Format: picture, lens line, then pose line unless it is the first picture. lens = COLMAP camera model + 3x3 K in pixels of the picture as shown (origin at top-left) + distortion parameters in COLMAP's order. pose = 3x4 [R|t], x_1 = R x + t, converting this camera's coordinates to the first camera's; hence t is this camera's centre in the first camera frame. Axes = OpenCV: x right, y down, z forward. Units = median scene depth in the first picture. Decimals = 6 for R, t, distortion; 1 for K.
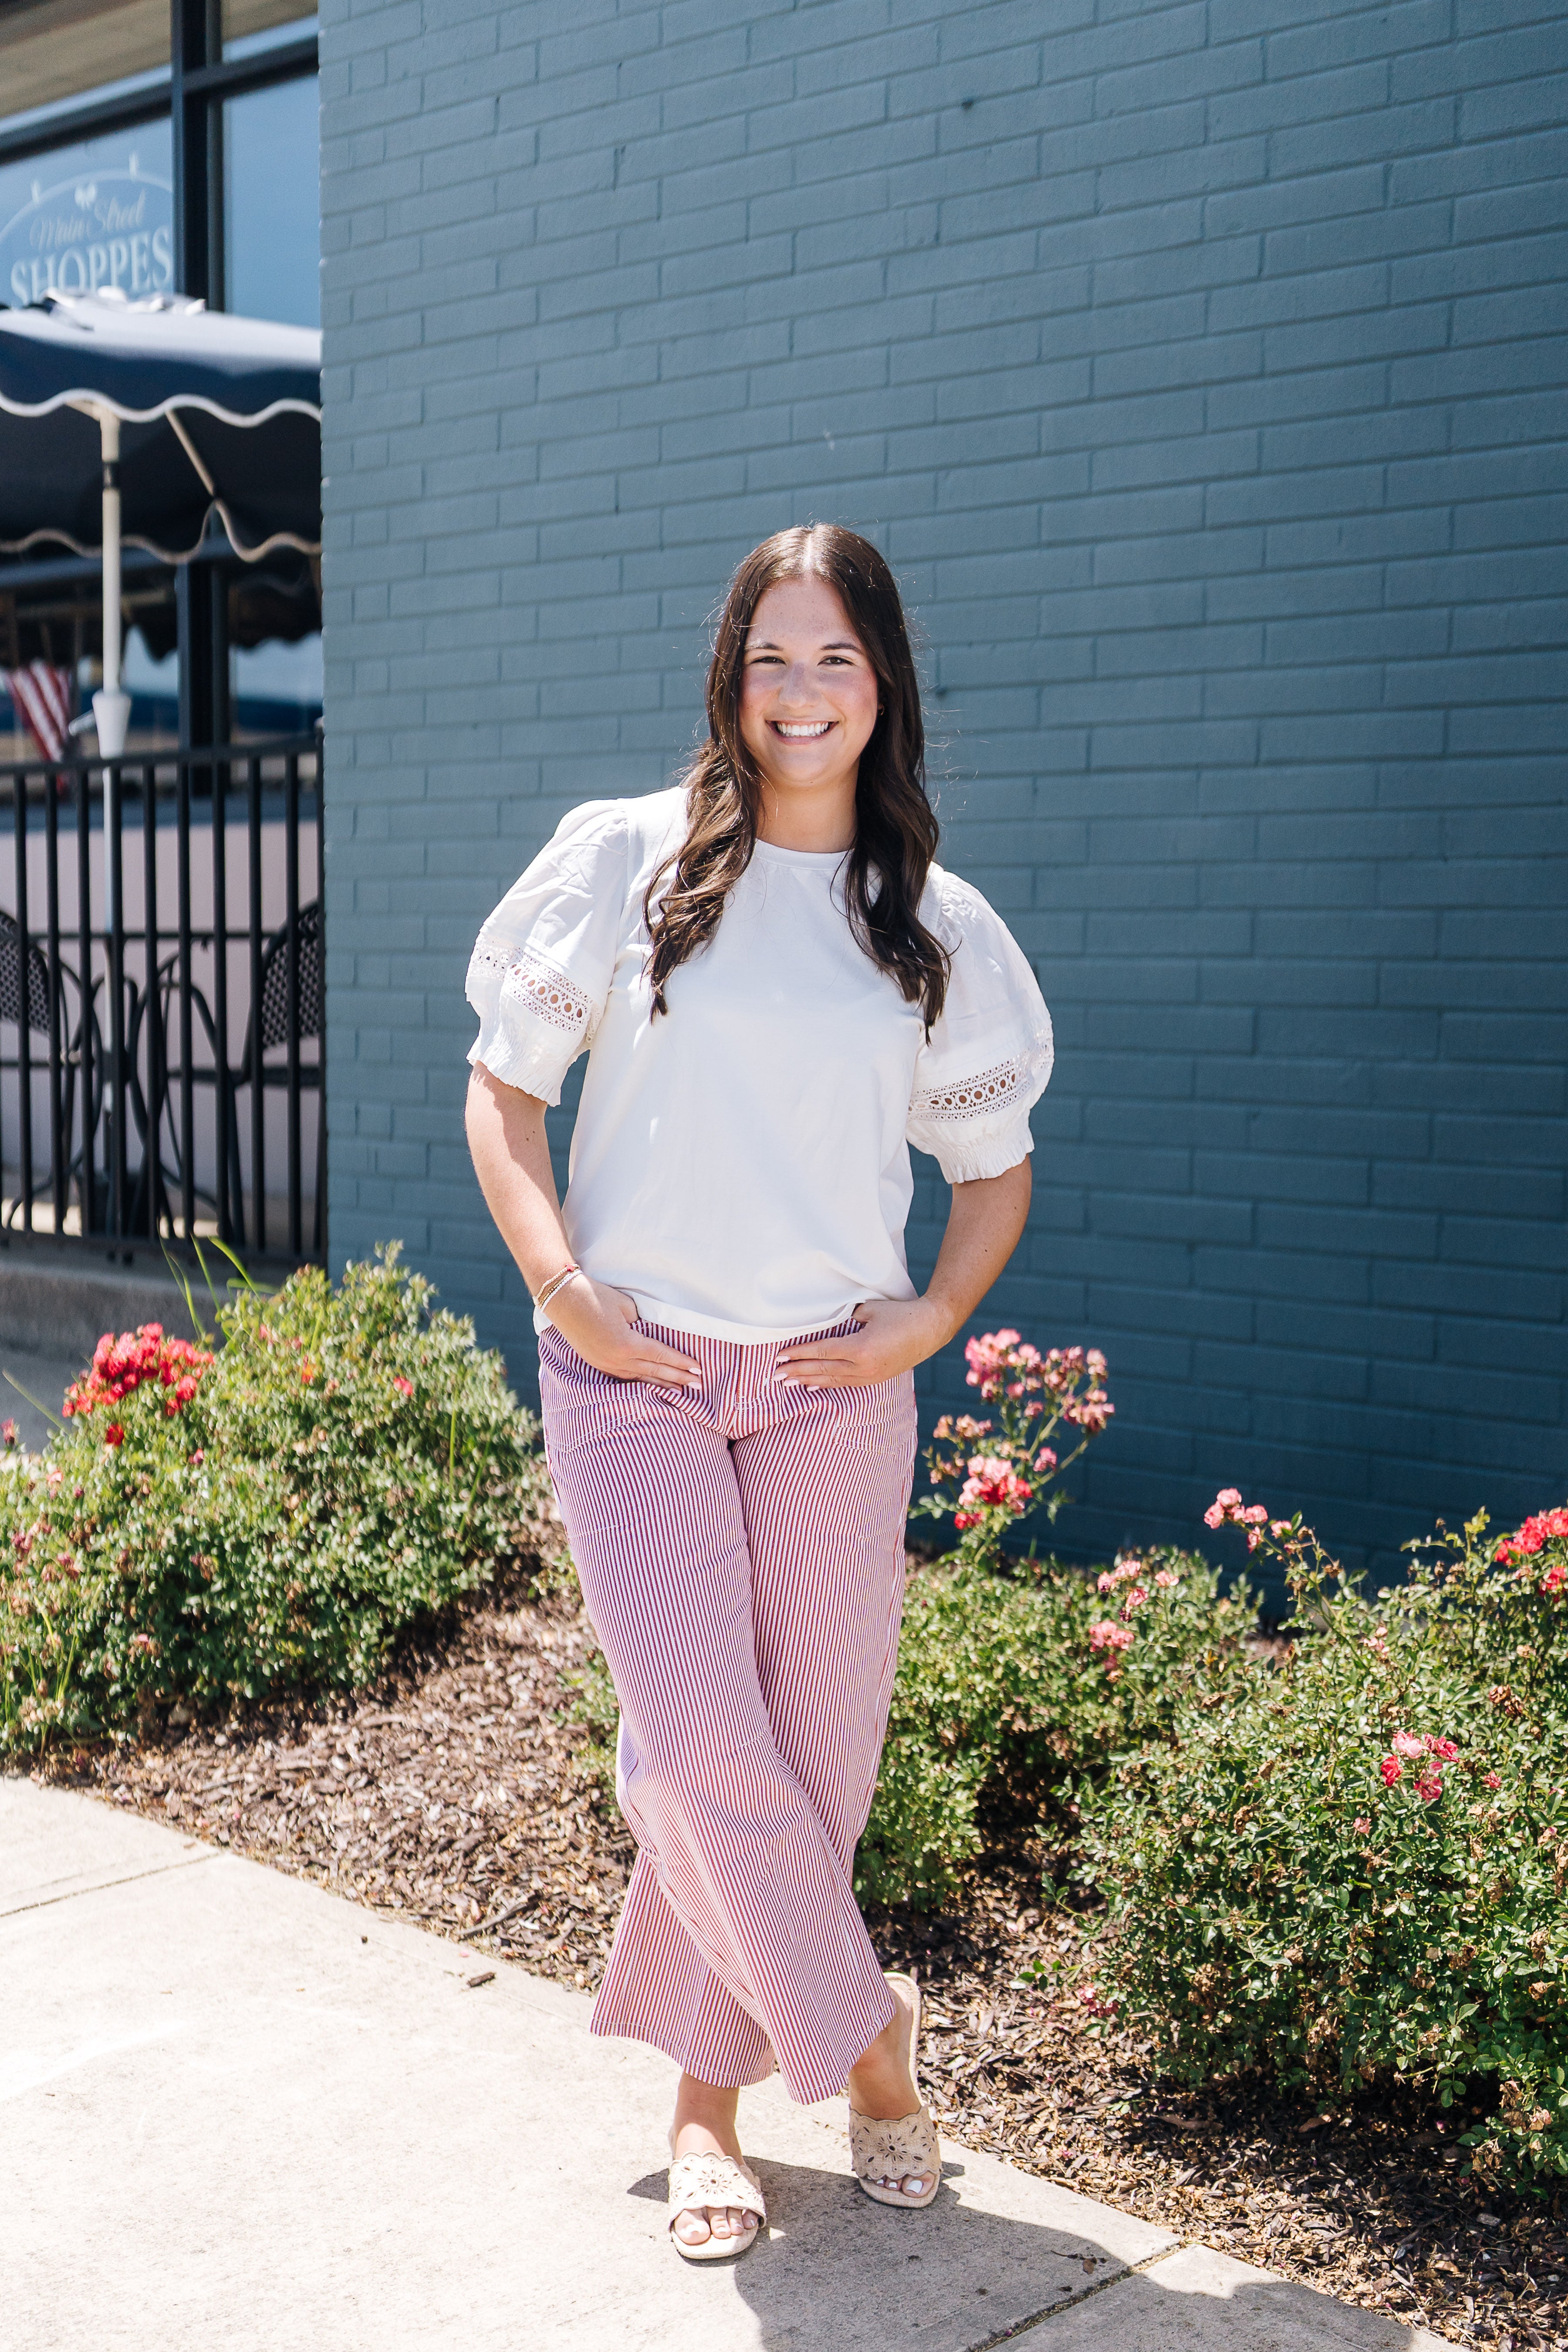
lens RADIAL K [[3068.2, 0, 726.5], [0, 3068.2, 1220.0], [0, 0, 1]] dist [-0.005204, 0.066522]
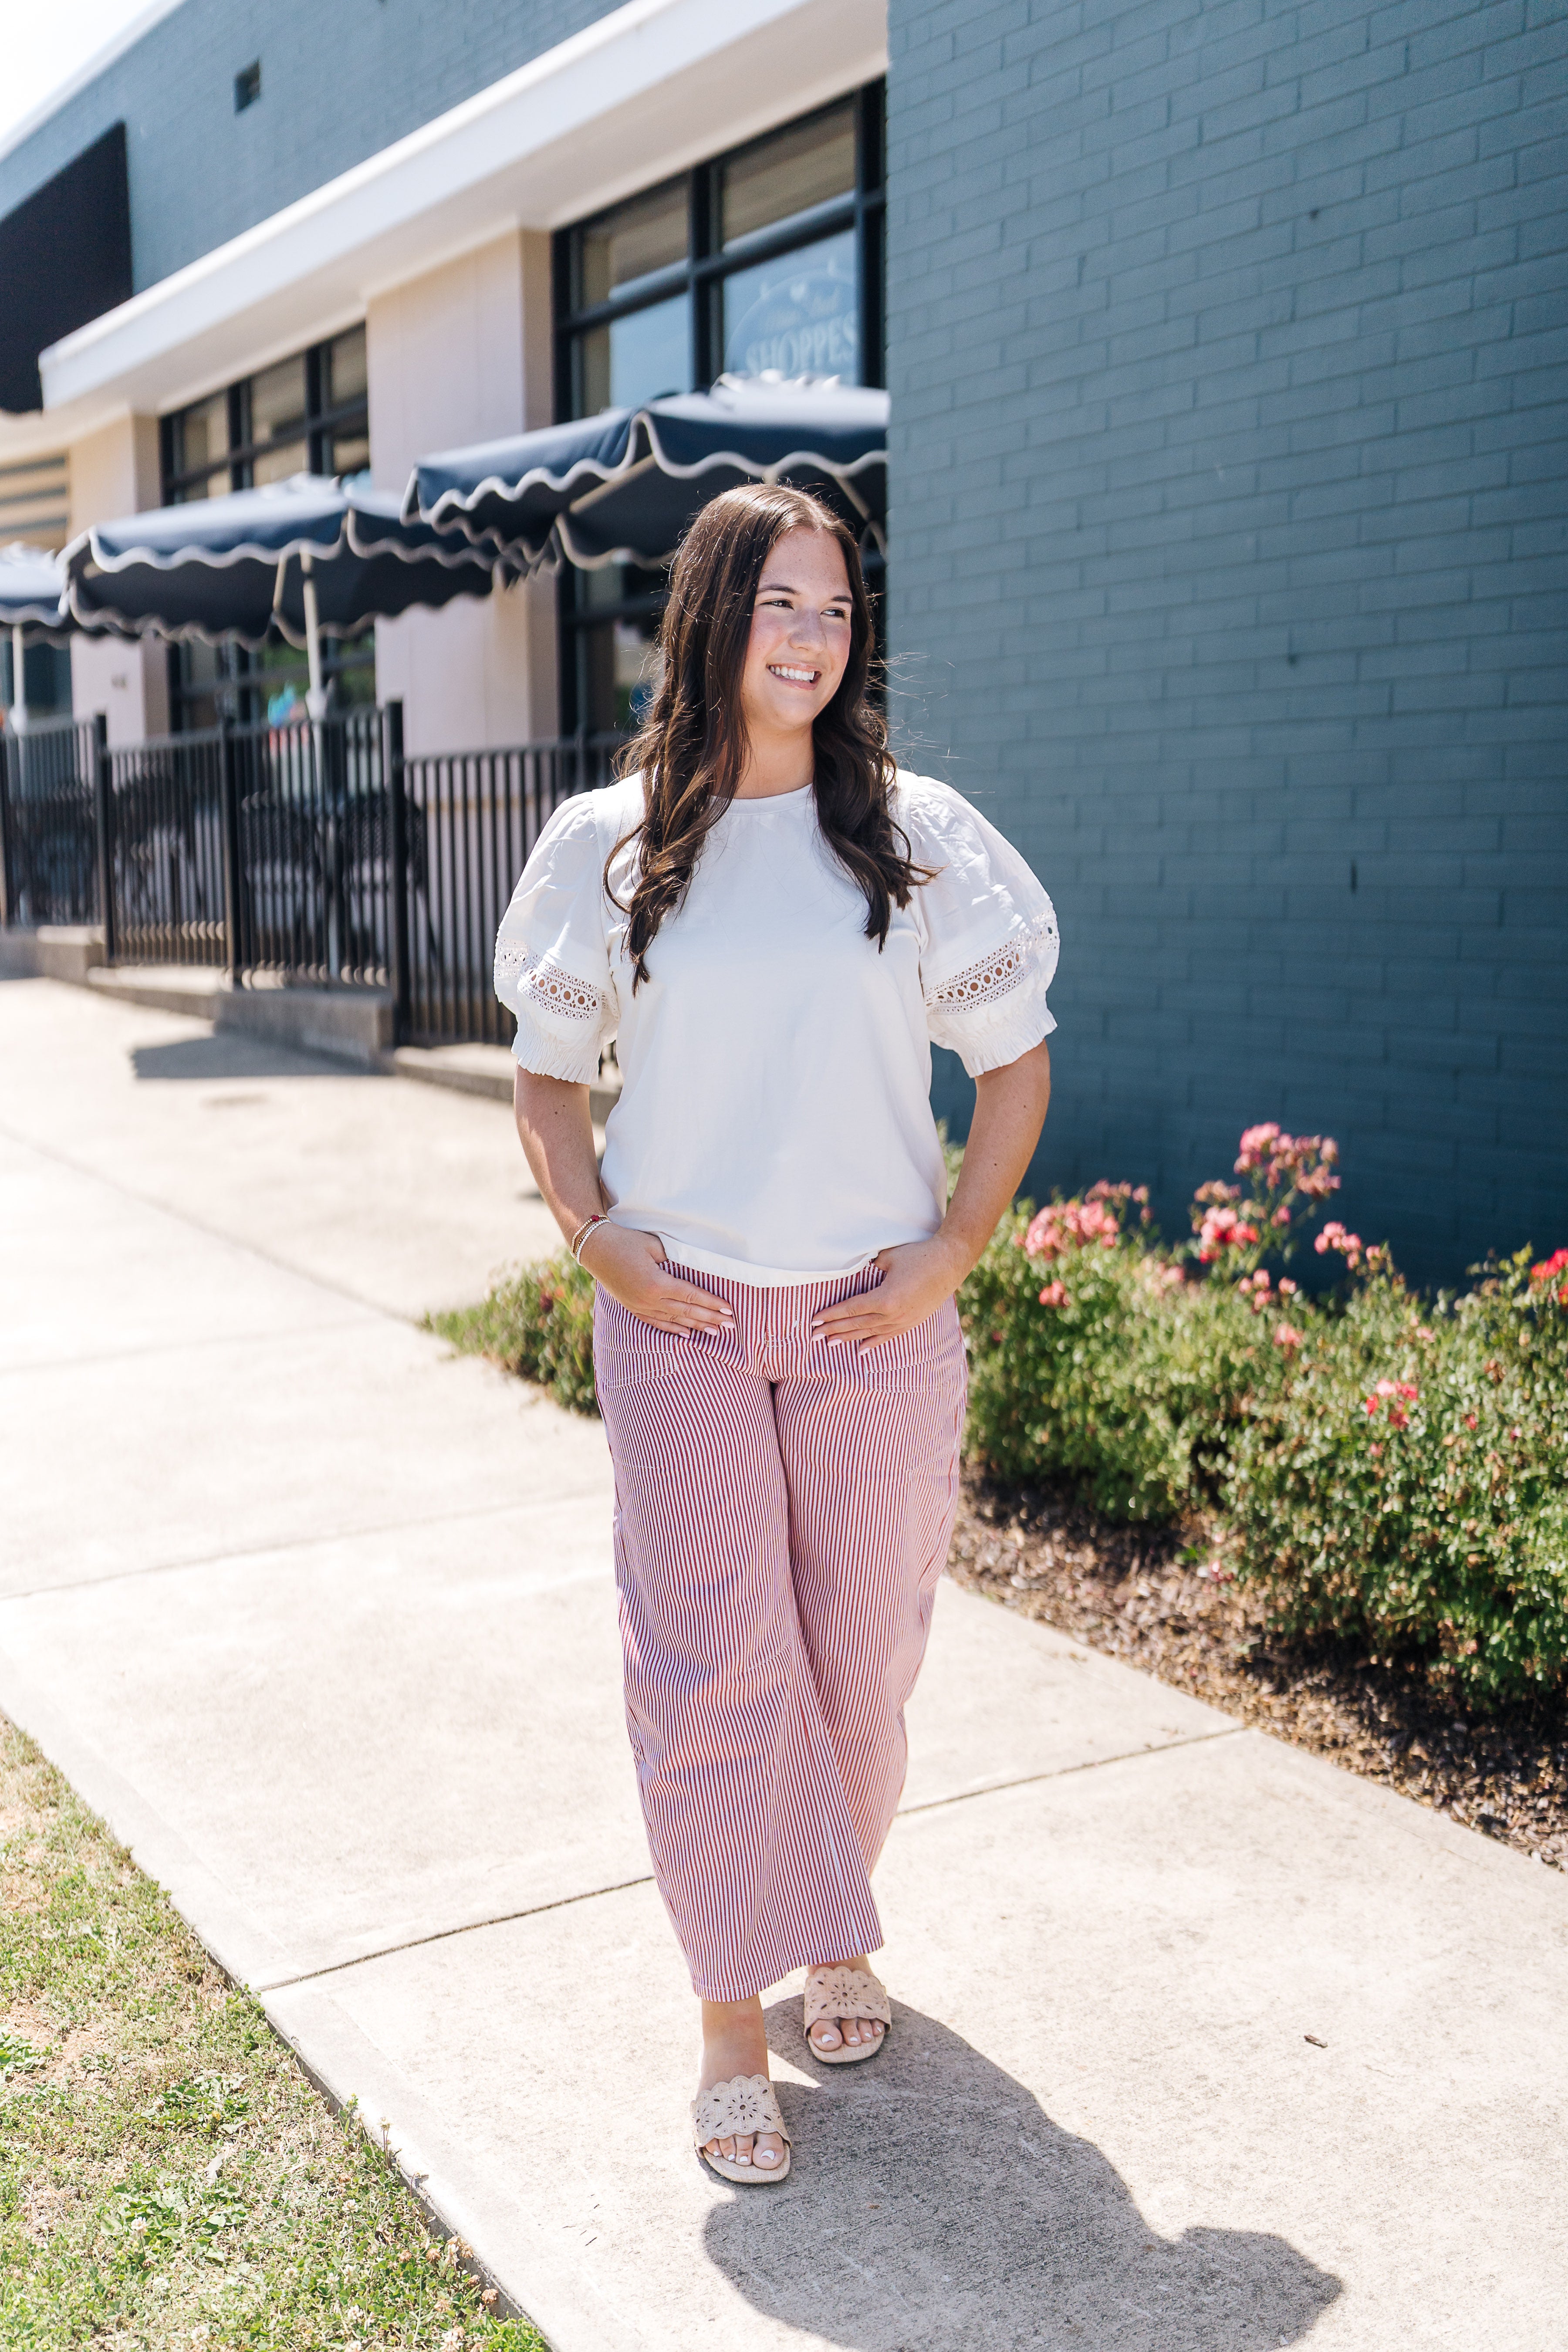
lens RADIAL K [[2476.8, 0, 784.0], [0, 2476.8, 1176.0], [0, 0, 1]] dist [0.004288, 0.022431]
pose [[0.969746, 0.021661, -0.243155, 0.135429], [-0.013074, 0.999235, 0.036870, 0.018120], [0.243767, -0.032575, 0.969287, -0.120507]]
